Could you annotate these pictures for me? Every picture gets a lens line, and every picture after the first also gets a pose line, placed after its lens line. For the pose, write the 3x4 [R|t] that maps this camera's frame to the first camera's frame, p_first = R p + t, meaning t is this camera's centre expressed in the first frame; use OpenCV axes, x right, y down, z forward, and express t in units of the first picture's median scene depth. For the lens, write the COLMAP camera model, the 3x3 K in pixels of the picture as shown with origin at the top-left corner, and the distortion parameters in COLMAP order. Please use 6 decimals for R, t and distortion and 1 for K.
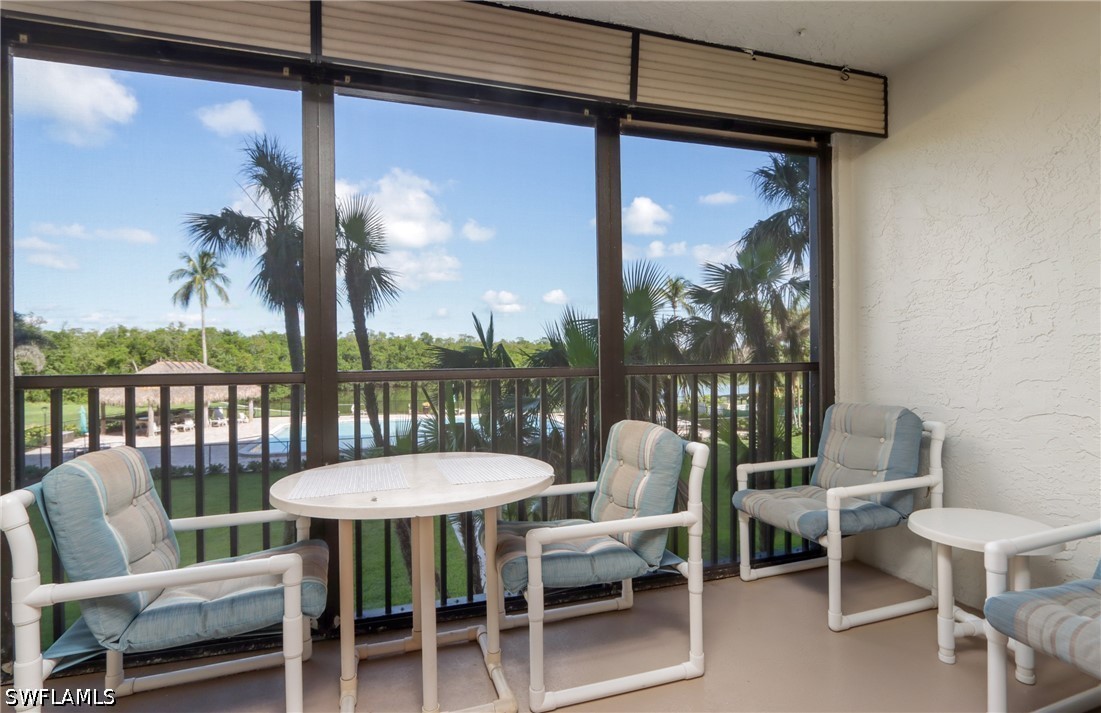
lens RADIAL K [[519.1, 0, 550.5], [0, 519.1, 356.5], [0, 0, 1]] dist [-0.022090, -0.000109]
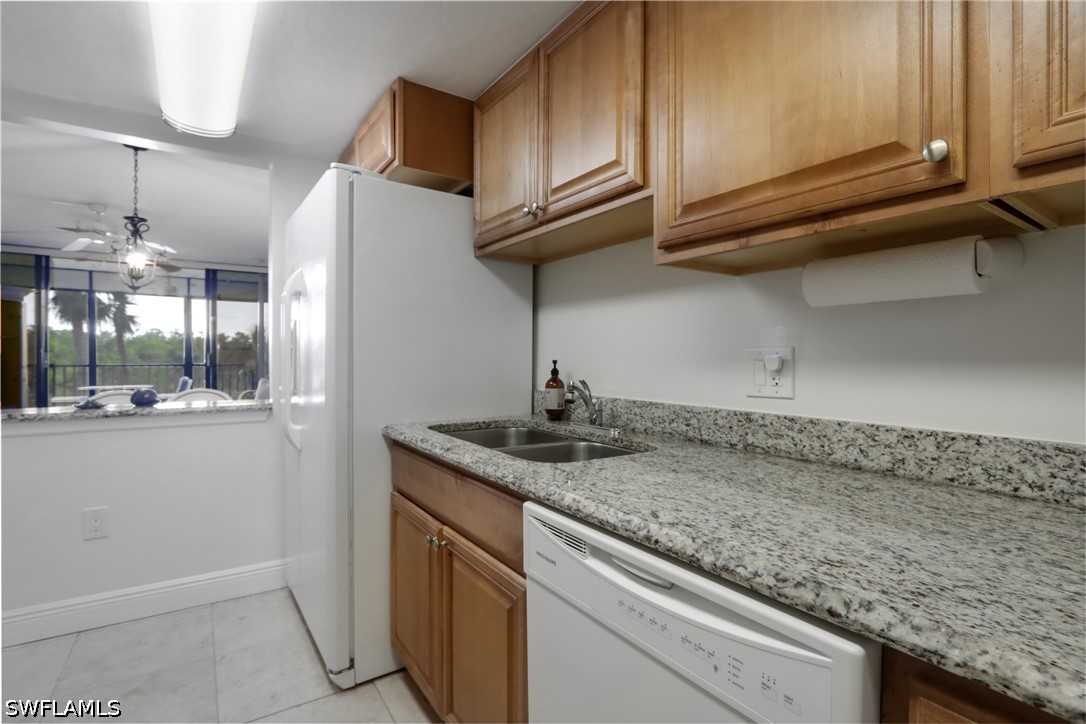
lens RADIAL K [[503.8, 0, 538.5], [0, 503.8, 363.1], [0, 0, 1]] dist [-0.014097, 0.001153]
pose [[0.958799, 0.011797, 0.283841, 0.063187], [-0.013491, 0.999901, 0.004013, -0.001145], [-0.283765, -0.007677, 0.958863, -0.130907]]
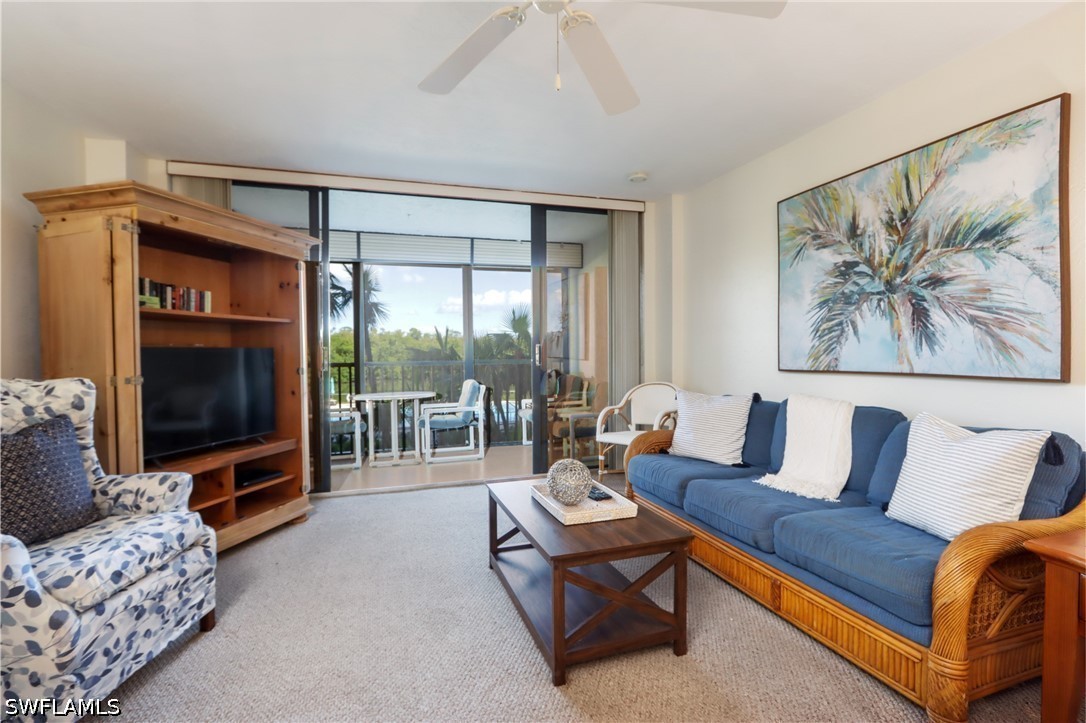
lens RADIAL K [[503.8, 0, 538.5], [0, 503.8, 362.6], [0, 0, 1]] dist [-0.014097, 0.001153]
pose [[0.999994, 0.000474, 0.003352, 0.019137], [-0.000556, 0.999700, 0.024471, -0.001306], [-0.003339, -0.024473, 0.999695, -0.063846]]
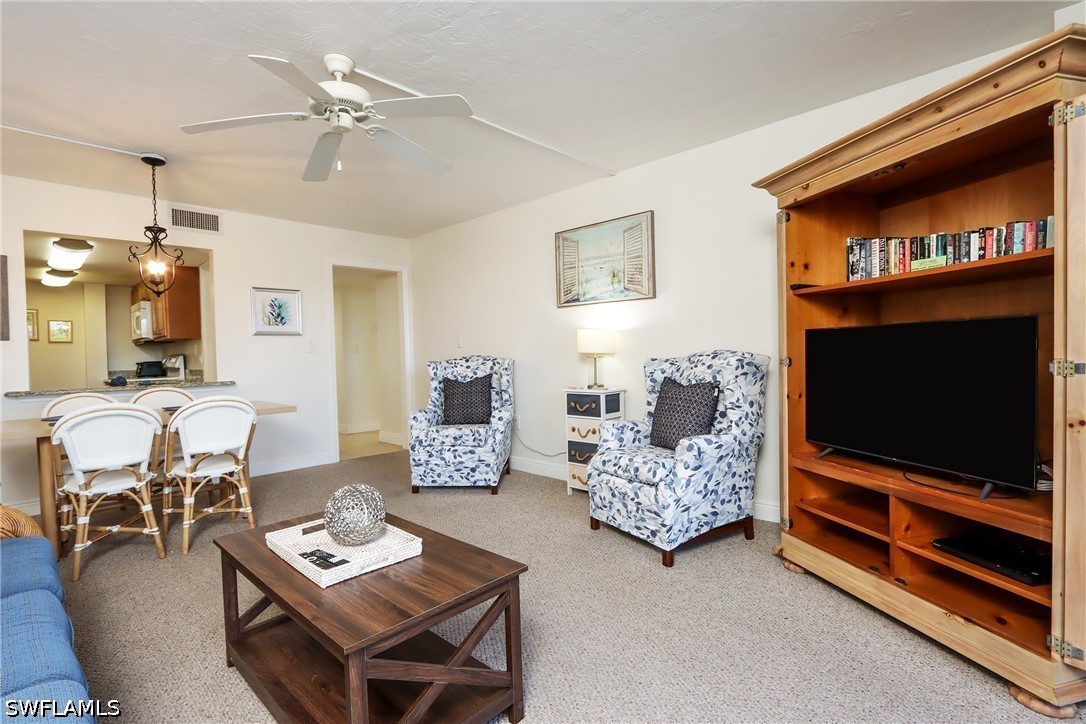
lens RADIAL K [[512.5, 0, 543.0], [0, 512.5, 362.0], [0, 0, 1]] dist [0.000834, 0.000307]
pose [[-0.877976, 0.043575, -0.476718, 0.025817], [0.034797, 0.999023, 0.027231, -0.000783], [0.477439, 0.007320, -0.878634, 0.004926]]
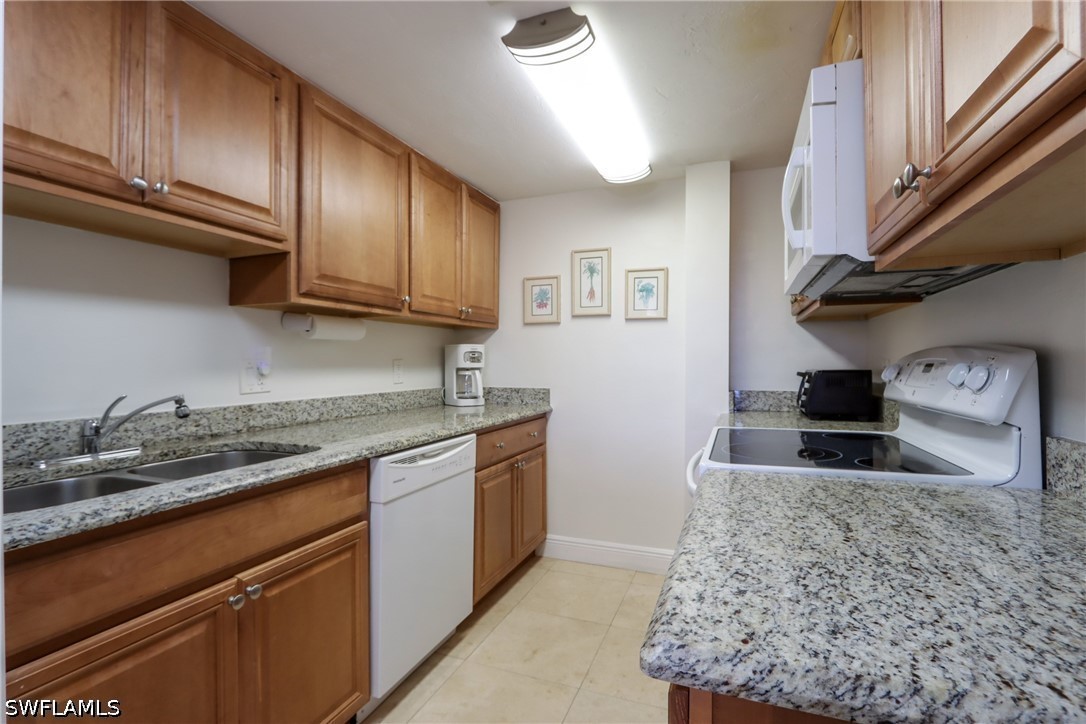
lens RADIAL K [[512.5, 0, 543.0], [0, 512.5, 362.0], [0, 0, 1]] dist [0.000834, 0.000307]
pose [[-0.775366, 0.008561, 0.631454, 0.041146], [0.010252, 0.999947, -0.000969, -0.001522], [-0.631429, 0.005722, -0.775413, -0.094846]]
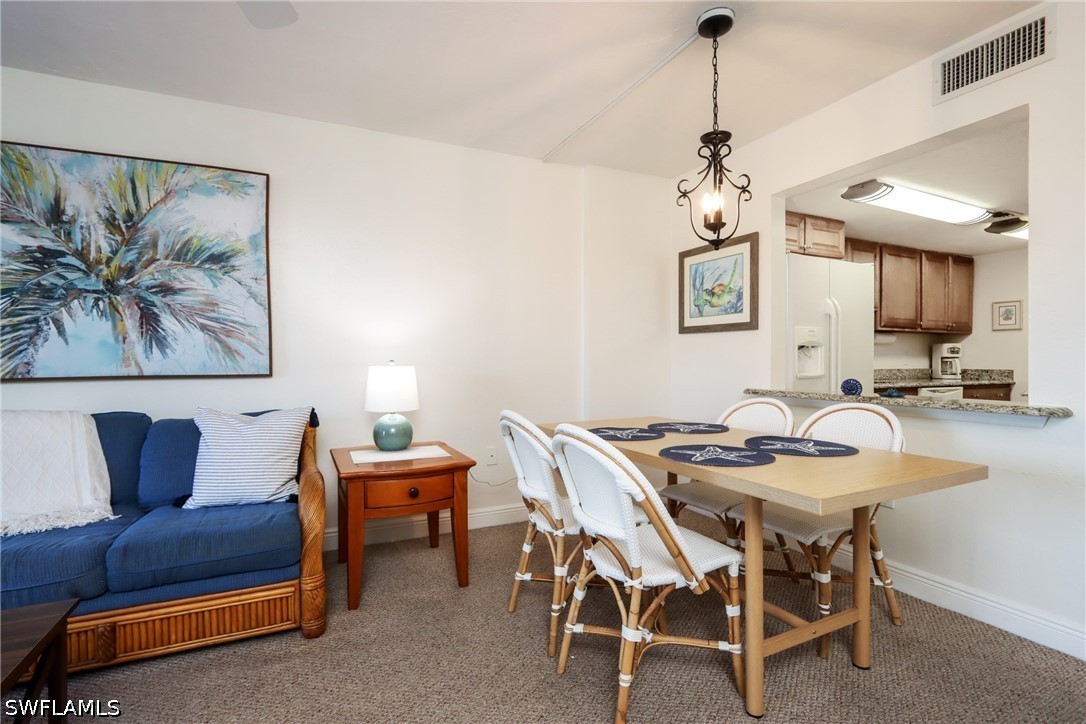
lens RADIAL K [[503.8, 0, 538.5], [0, 503.8, 363.1], [0, 0, 1]] dist [-0.014097, 0.001153]
pose [[-0.123135, 0.000439, 0.992390, 0.003763], [0.003885, 0.999992, 0.000040, -0.000330], [-0.992382, 0.003860, -0.123136, -0.050295]]
